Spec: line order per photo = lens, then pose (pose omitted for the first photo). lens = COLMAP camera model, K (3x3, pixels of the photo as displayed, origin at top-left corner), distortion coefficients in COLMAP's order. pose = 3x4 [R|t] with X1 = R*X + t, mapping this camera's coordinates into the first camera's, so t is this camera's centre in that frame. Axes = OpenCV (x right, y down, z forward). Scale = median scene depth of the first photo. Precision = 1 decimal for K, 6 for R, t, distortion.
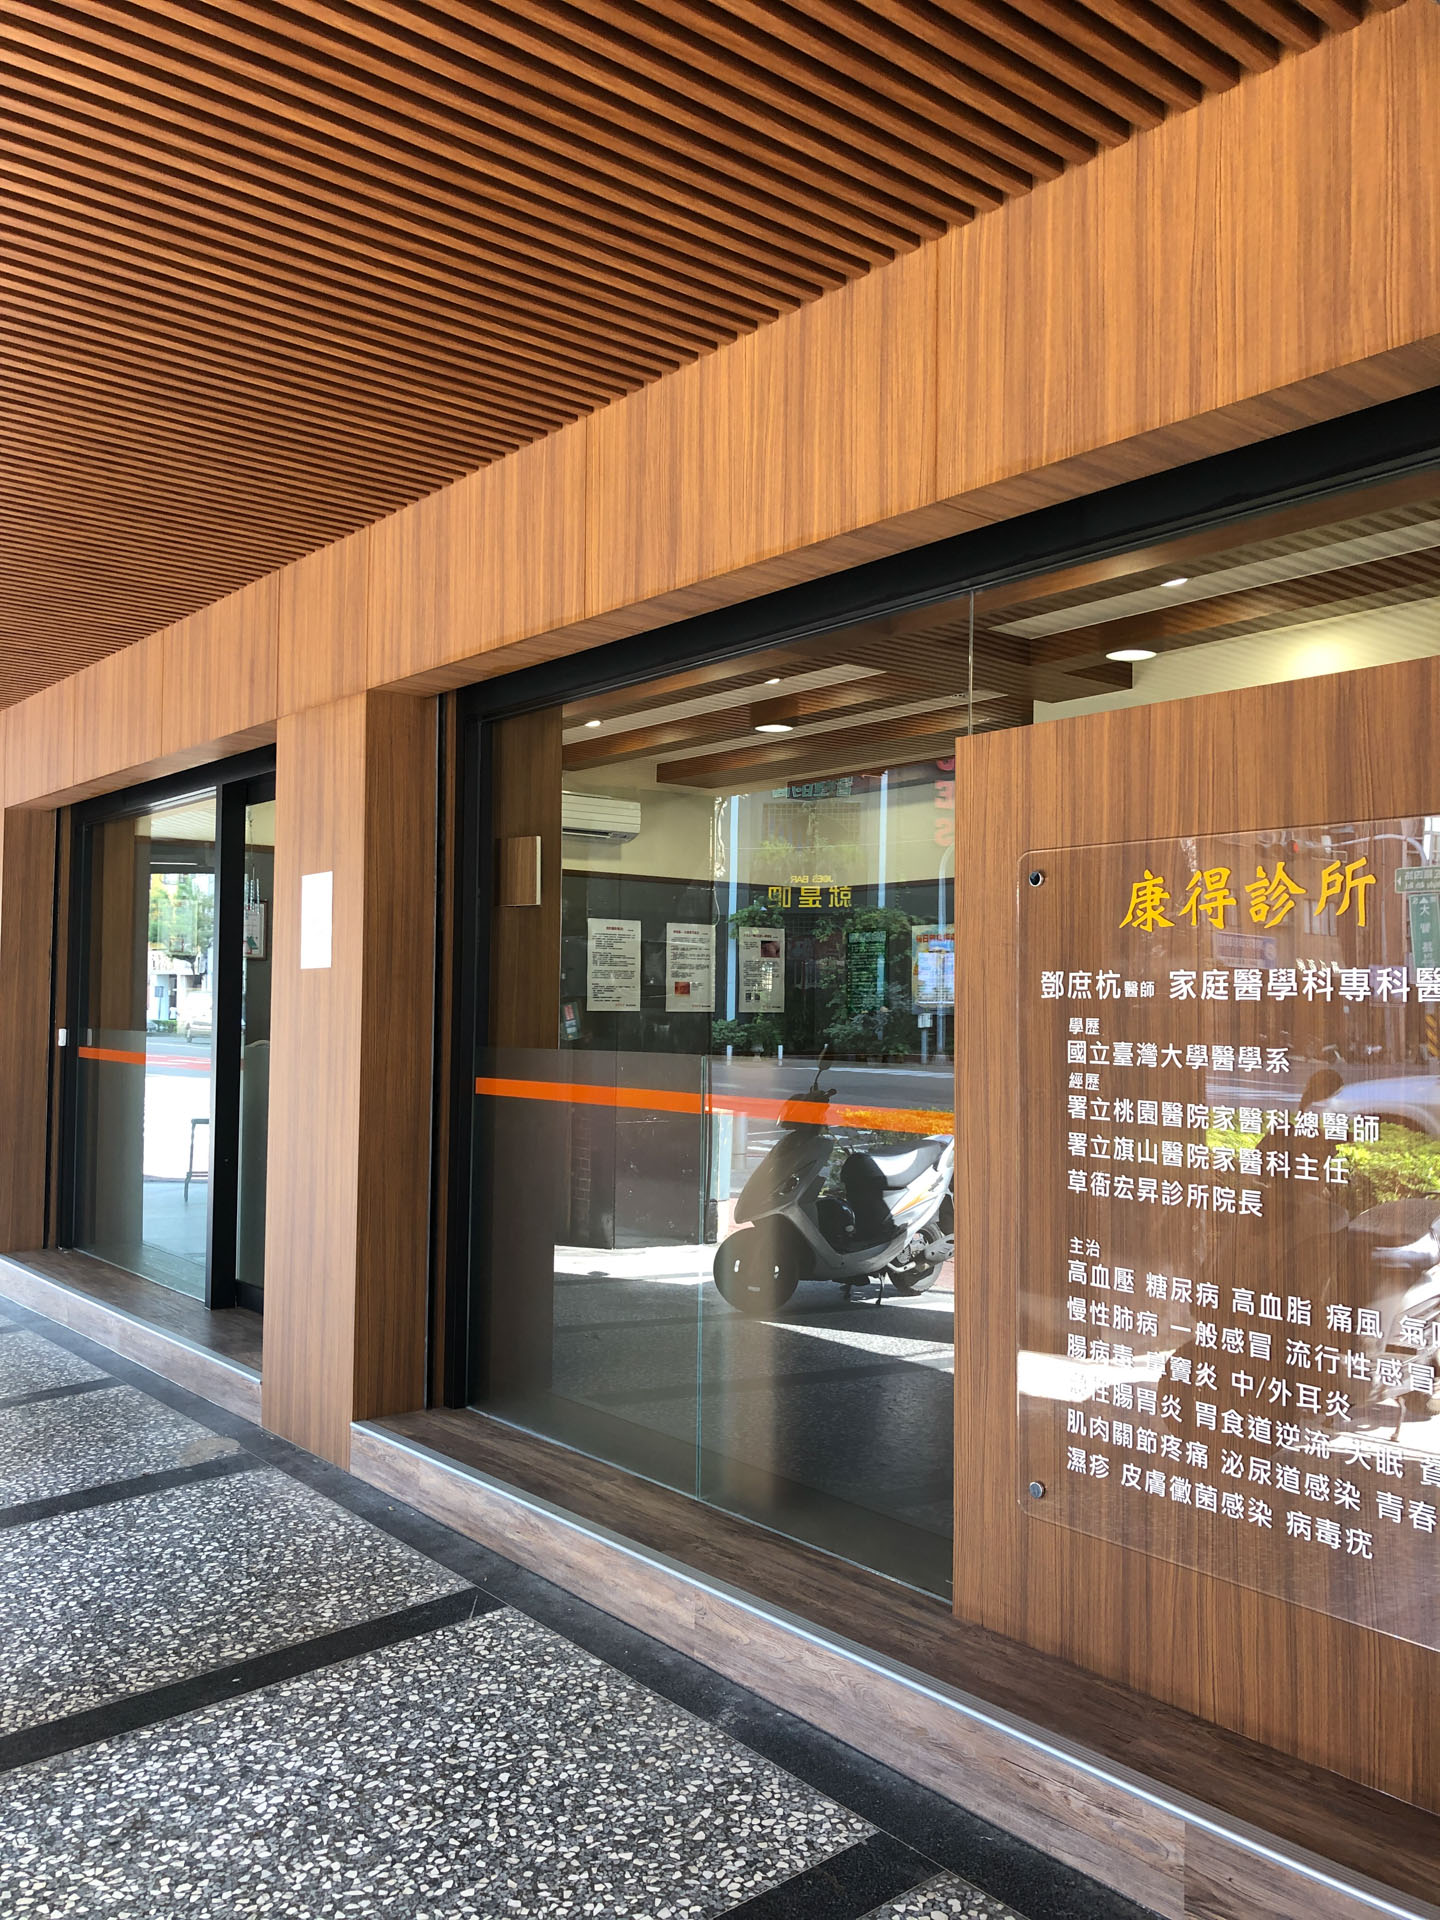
lens RADIAL K [[1570.5, 0, 723.2], [0, 1570.5, 955.2], [0, 0, 1]] dist [-0.002095, 0.009033]
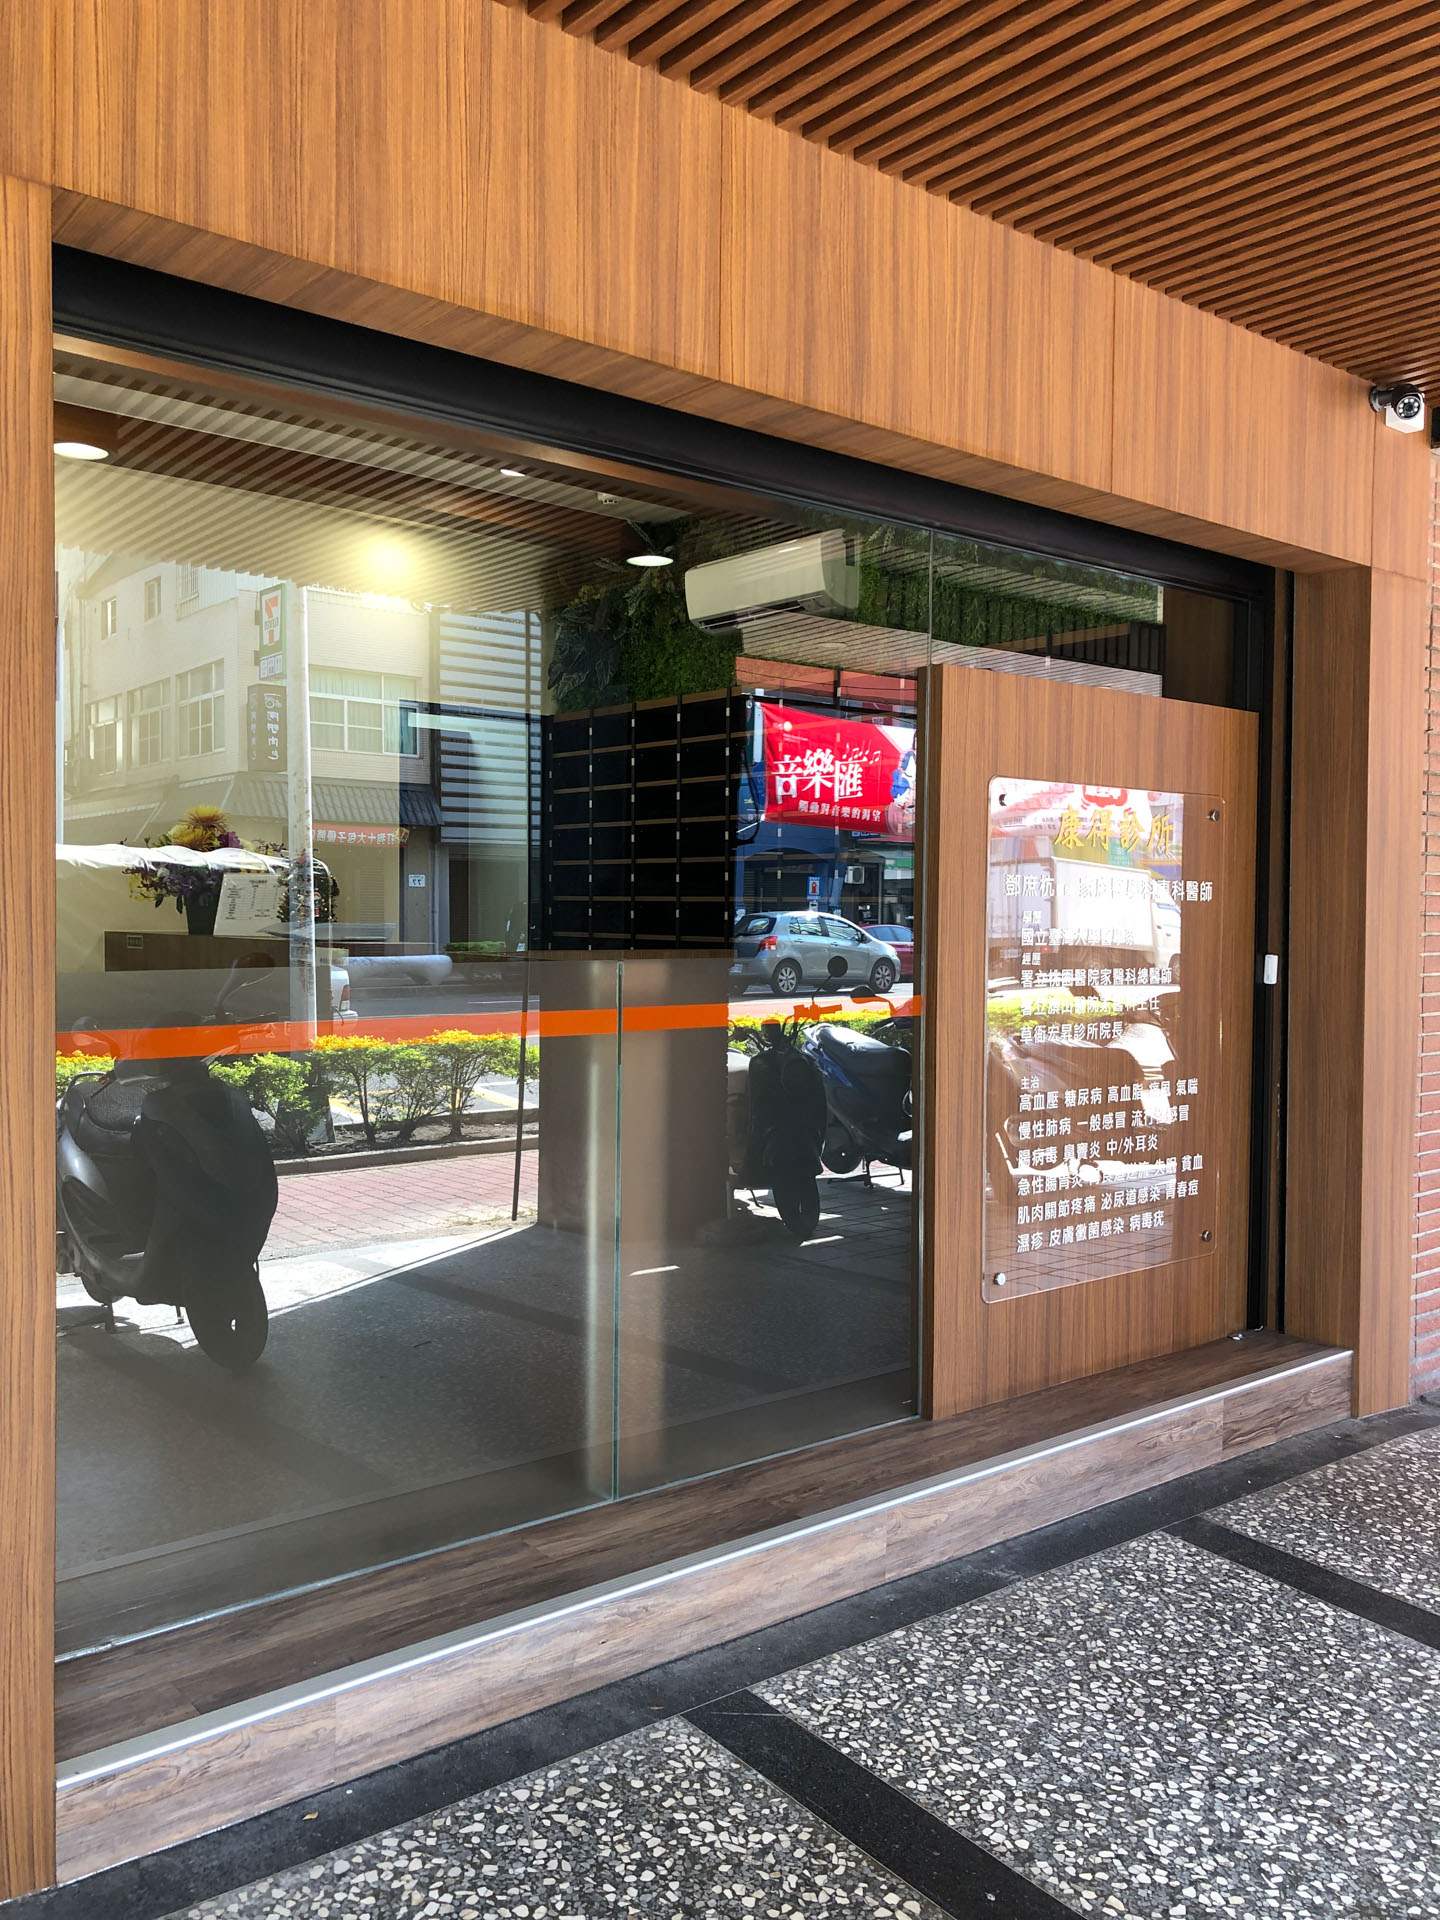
lens RADIAL K [[1570.5, 0, 723.2], [0, 1570.5, 955.2], [0, 0, 1]] dist [-0.002095, 0.009033]
pose [[-0.002448, -0.046406, 0.998920, -1.012552], [-0.046844, 0.997831, 0.046240, 0.027121], [-0.998899, -0.046680, -0.004617, 1.183699]]
